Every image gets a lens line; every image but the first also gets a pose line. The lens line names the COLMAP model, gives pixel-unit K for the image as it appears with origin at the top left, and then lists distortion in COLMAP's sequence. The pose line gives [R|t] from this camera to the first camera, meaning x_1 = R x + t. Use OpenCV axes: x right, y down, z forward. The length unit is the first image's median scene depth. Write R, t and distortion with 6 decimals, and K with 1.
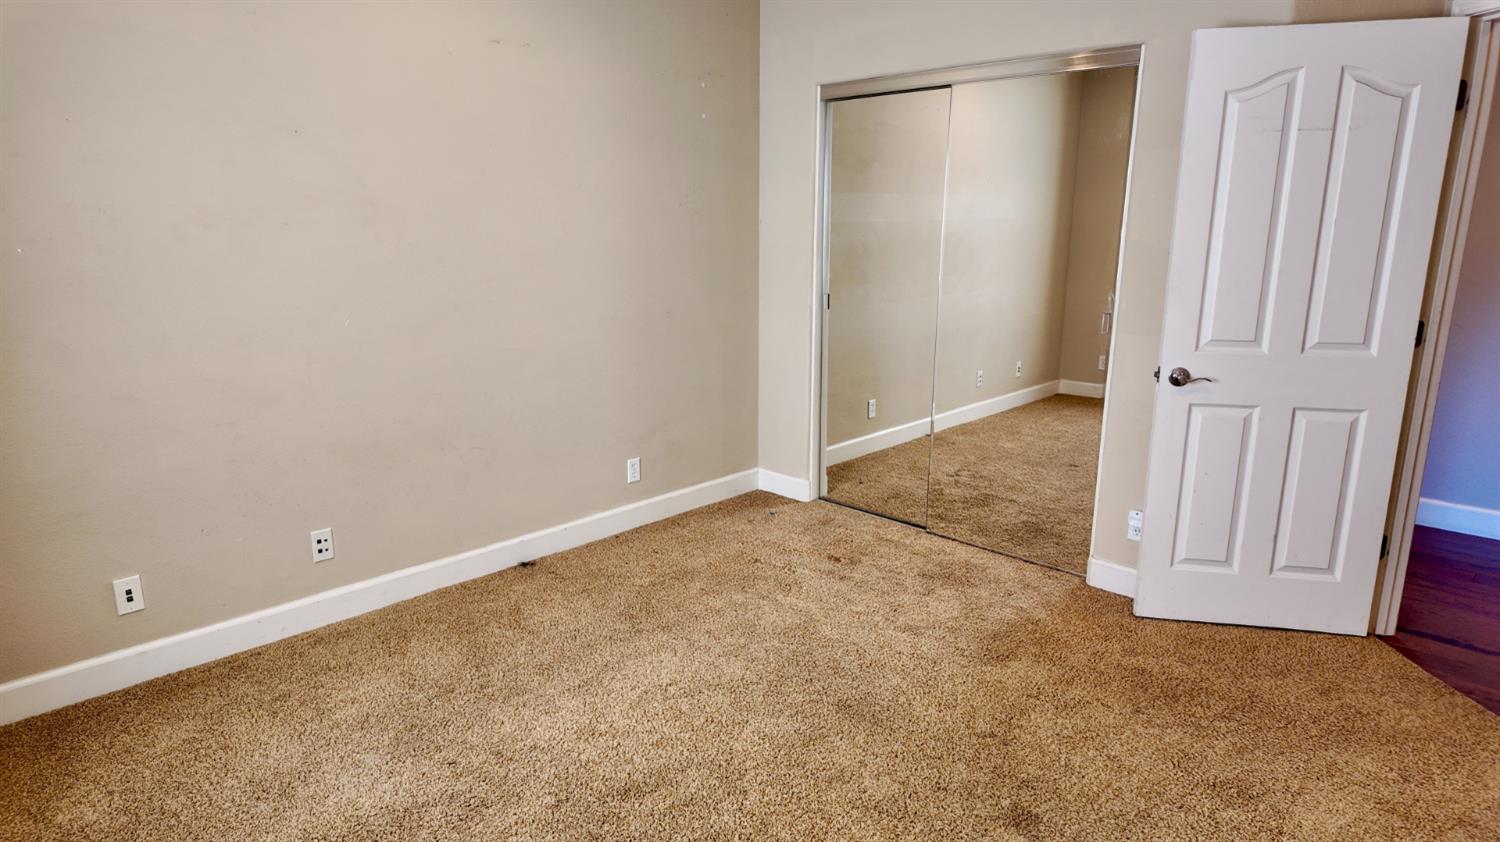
lens RADIAL K [[879.5, 0, 750.0], [0, 879.5, 421.0], [0, 0, 1]] dist [0.107260, -0.093399]
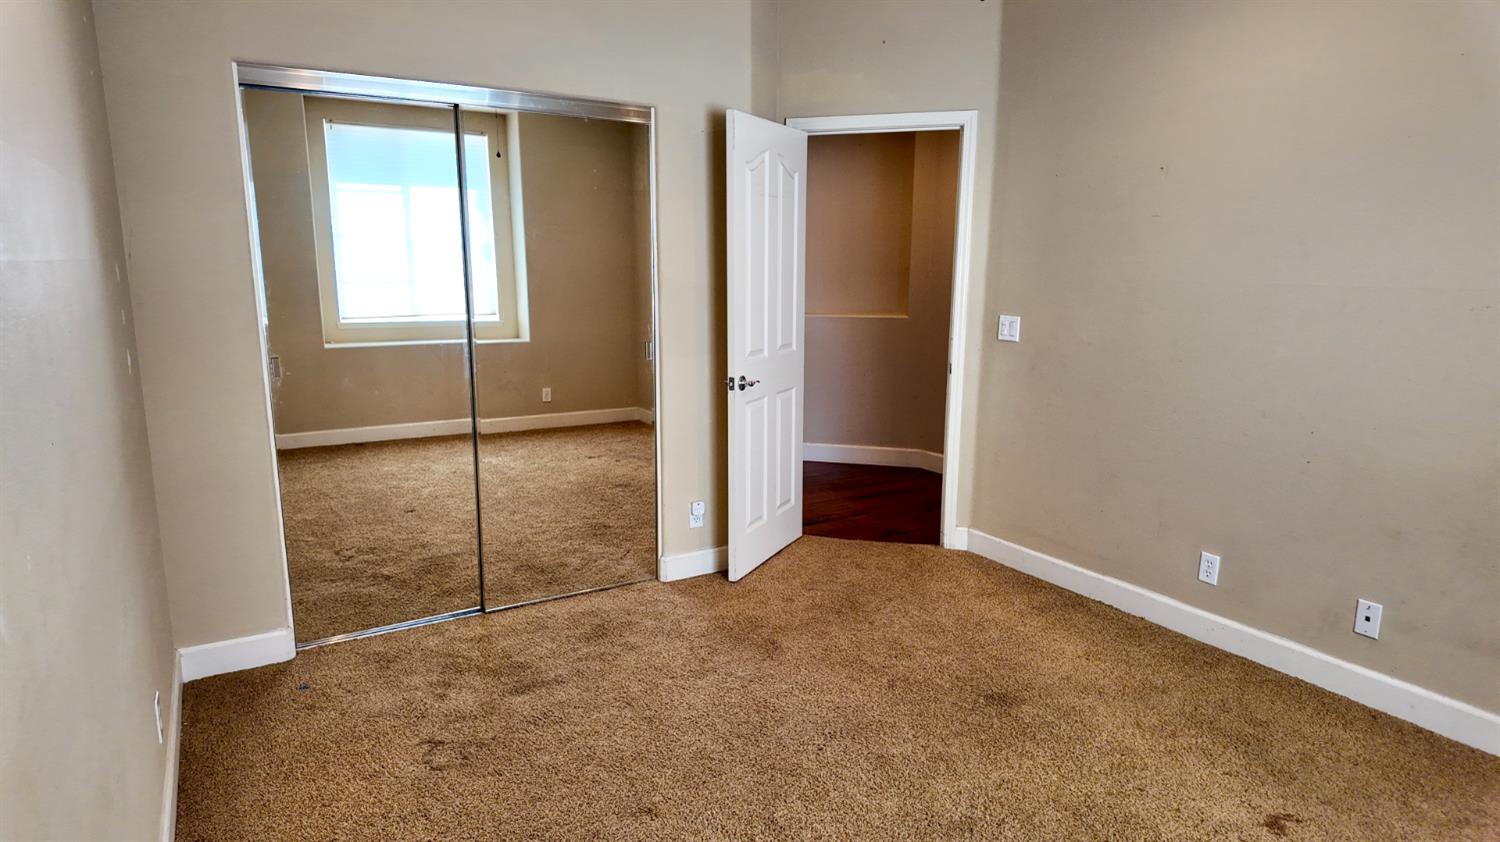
lens RADIAL K [[879.5, 0, 750.0], [0, 879.5, 421.0], [0, 0, 1]] dist [0.107260, -0.093399]
pose [[0.250098, -0.192483, 0.948895, -0.658288], [0.195381, 0.969912, 0.145250, -0.165206], [-0.948302, 0.149069, 0.280181, 0.587625]]
